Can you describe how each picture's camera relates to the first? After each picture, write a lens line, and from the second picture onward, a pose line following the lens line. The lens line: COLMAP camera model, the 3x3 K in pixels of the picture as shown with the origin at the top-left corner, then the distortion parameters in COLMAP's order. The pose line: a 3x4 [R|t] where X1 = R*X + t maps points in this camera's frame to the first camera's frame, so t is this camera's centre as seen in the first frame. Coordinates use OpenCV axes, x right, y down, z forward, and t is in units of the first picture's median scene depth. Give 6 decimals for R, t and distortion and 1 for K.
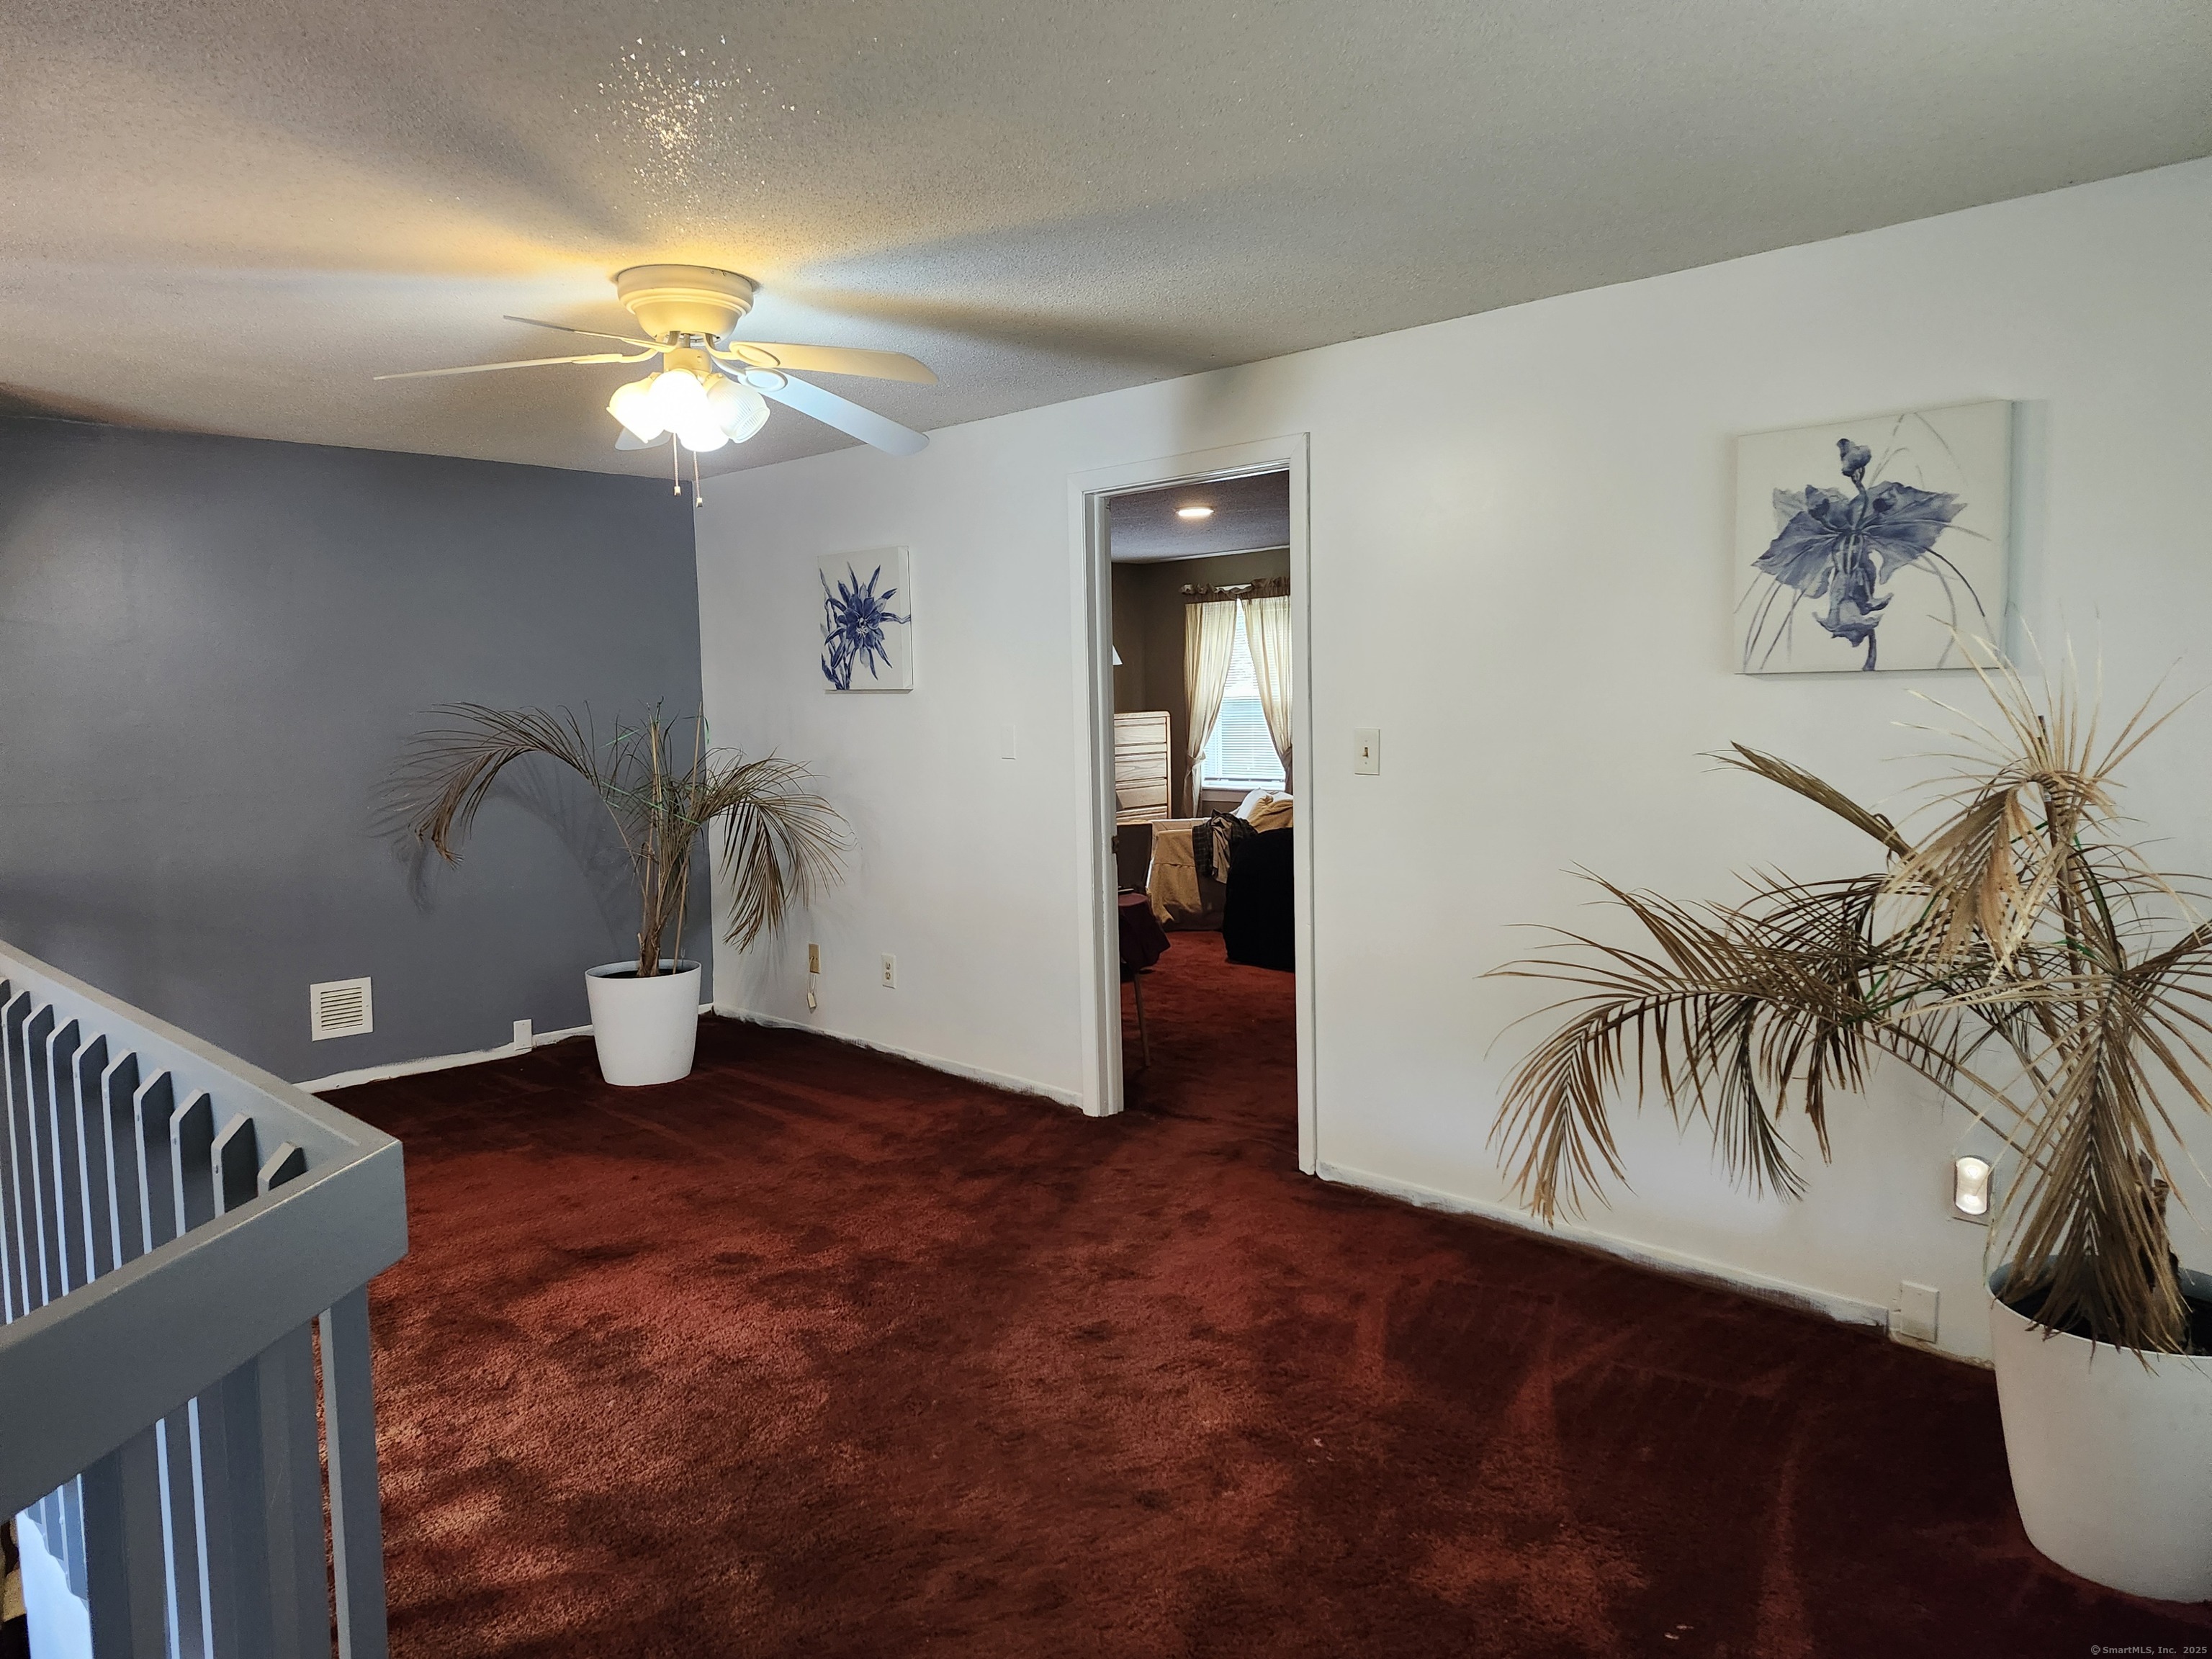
lens RADIAL K [[1497.0, 0, 1106.0], [0, 1497.0, 829.5], [0, 0, 1]] dist [0.092628, -0.159118]
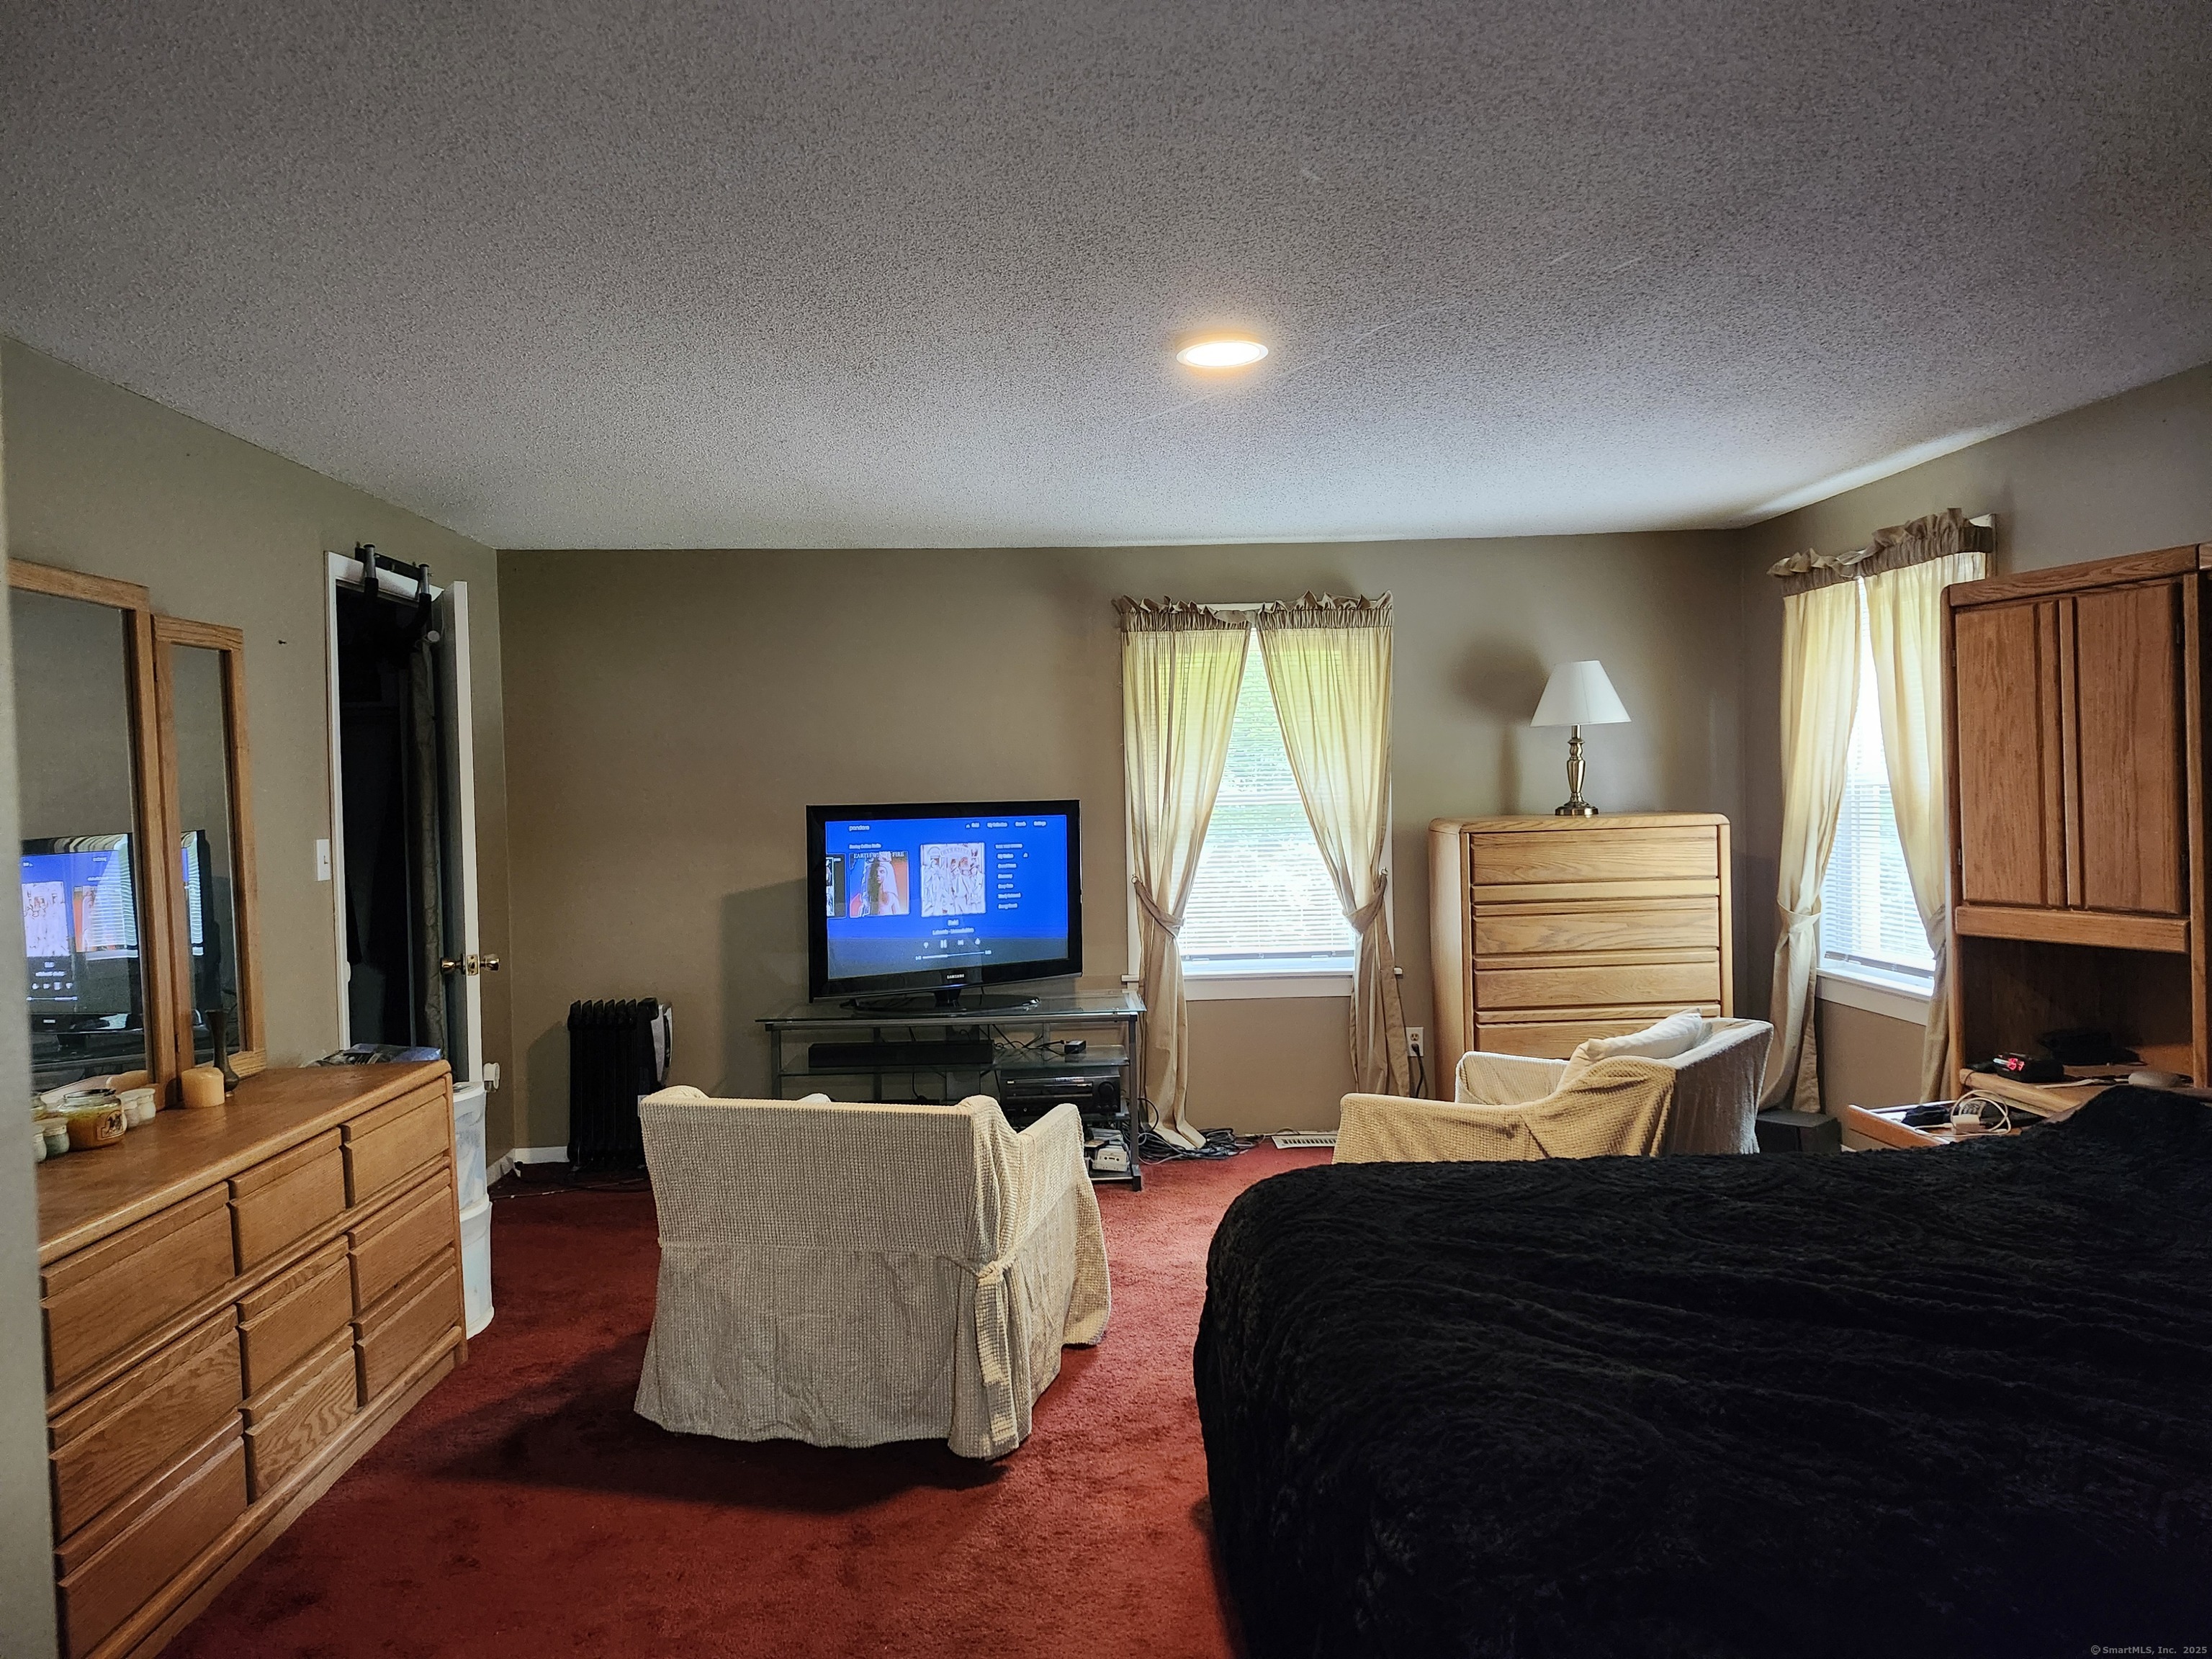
lens RADIAL K [[1497.0, 0, 1106.0], [0, 1497.0, 829.5], [0, 0, 1]] dist [0.092628, -0.159118]
pose [[0.733465, 0.024216, -0.679295, 0.233055], [-0.052691, 0.998384, -0.021301, -0.052554], [0.677682, 0.051417, 0.733556, 0.496517]]
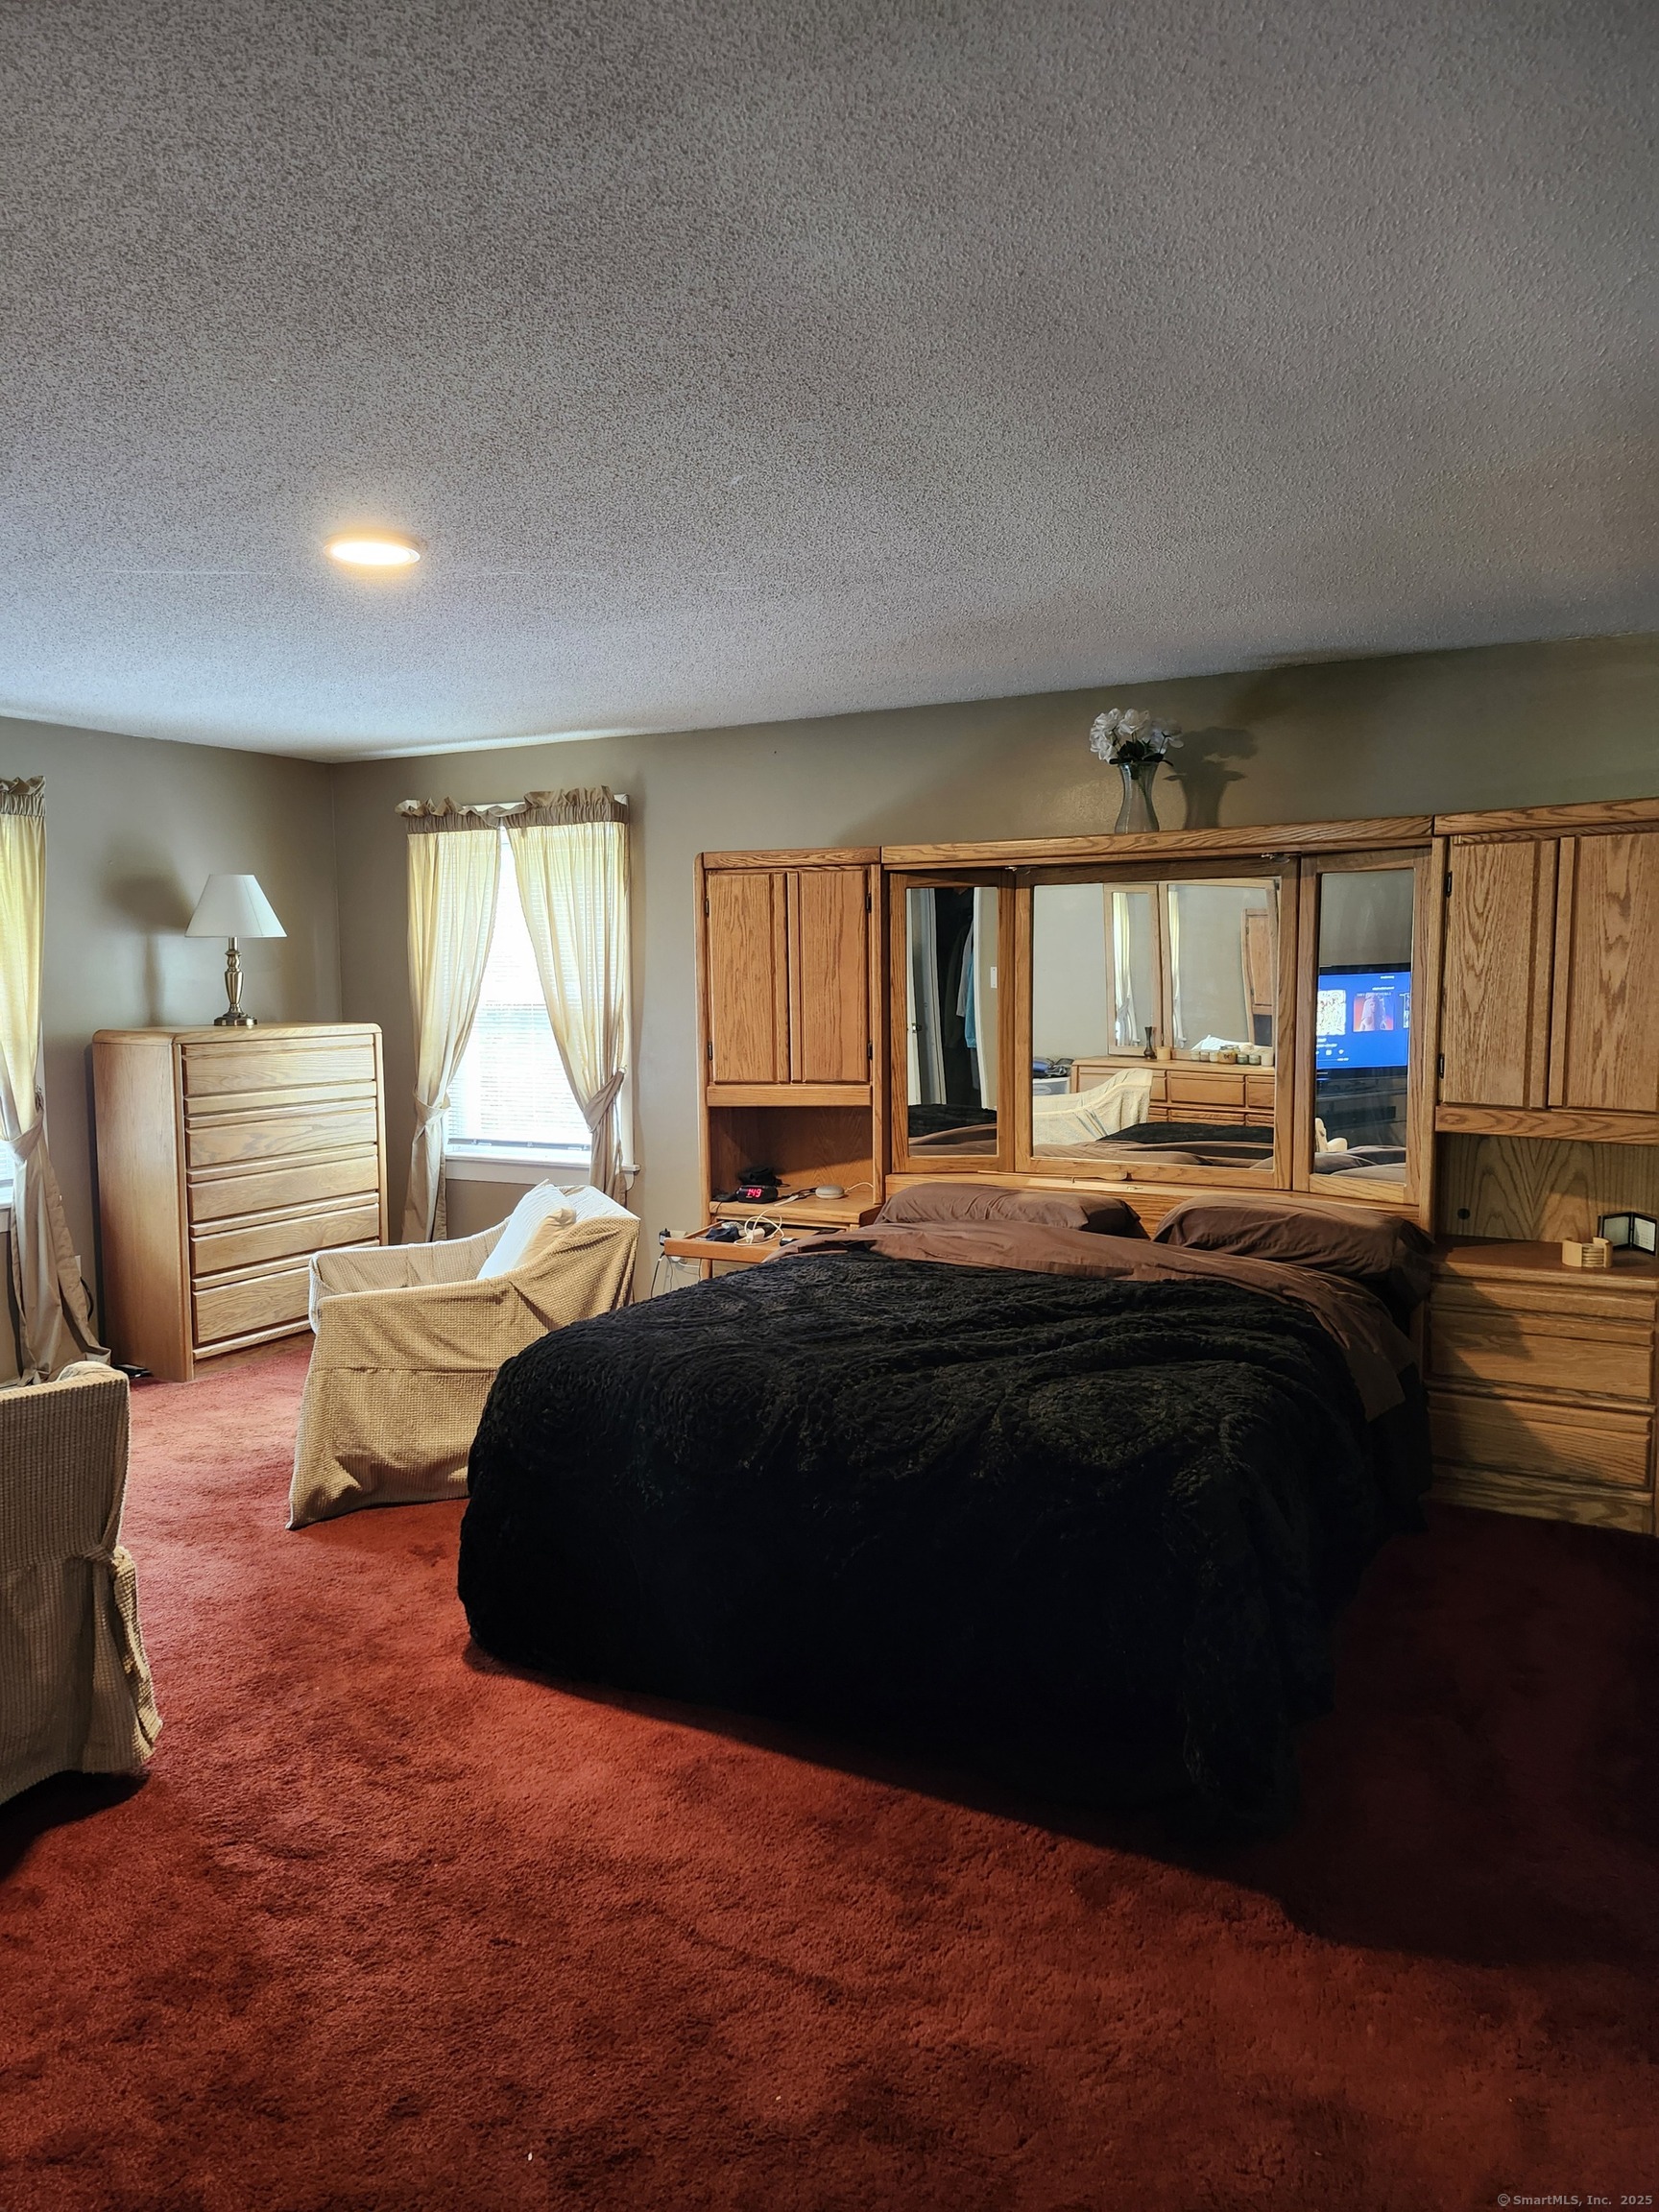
lens RADIAL K [[1497.0, 0, 823.9], [0, 1497.0, 1136.2], [0, 0, 1]] dist [0.092628, -0.159118]
pose [[0.960004, -0.013801, 0.279645, 0.043554], [0.010519, 0.999857, 0.013234, -0.042743], [-0.279788, -0.009763, 0.960012, 0.415070]]
